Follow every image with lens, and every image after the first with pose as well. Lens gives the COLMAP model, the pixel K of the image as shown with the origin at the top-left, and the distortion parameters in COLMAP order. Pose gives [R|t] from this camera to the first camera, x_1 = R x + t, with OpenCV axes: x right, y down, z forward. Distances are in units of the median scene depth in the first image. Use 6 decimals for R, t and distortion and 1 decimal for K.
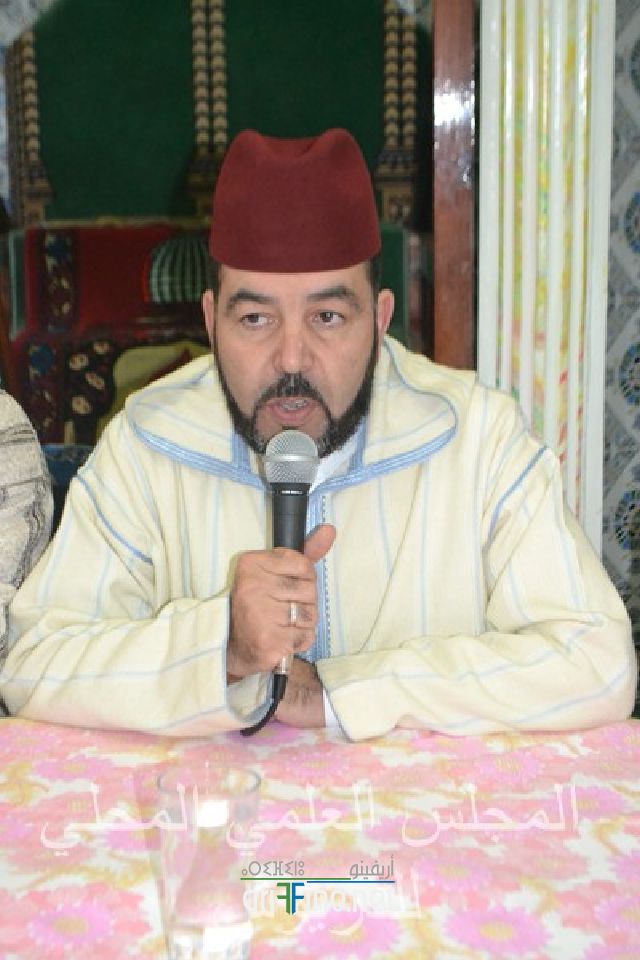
lens RADIAL K [[1904.3, 0, 345.9], [0, 1904.3, 479.5], [0, 0, 1]] dist [0.000423, 0.109011]
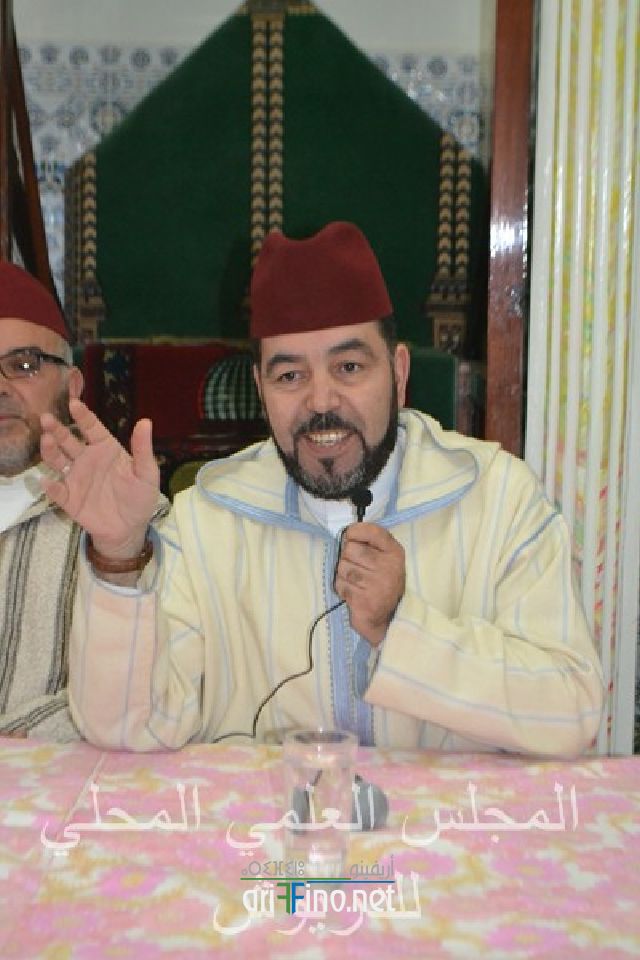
lens RADIAL K [[3075.4, 0, 320.0], [0, 3075.4, 480.0], [0, 0, 1]] dist [0.084361, 1.111971]
pose [[0.999511, 0.031146, 0.002866, -0.045151], [-0.030689, 0.994257, -0.102520, 0.107755], [-0.006043, 0.102382, 0.994727, -0.644928]]
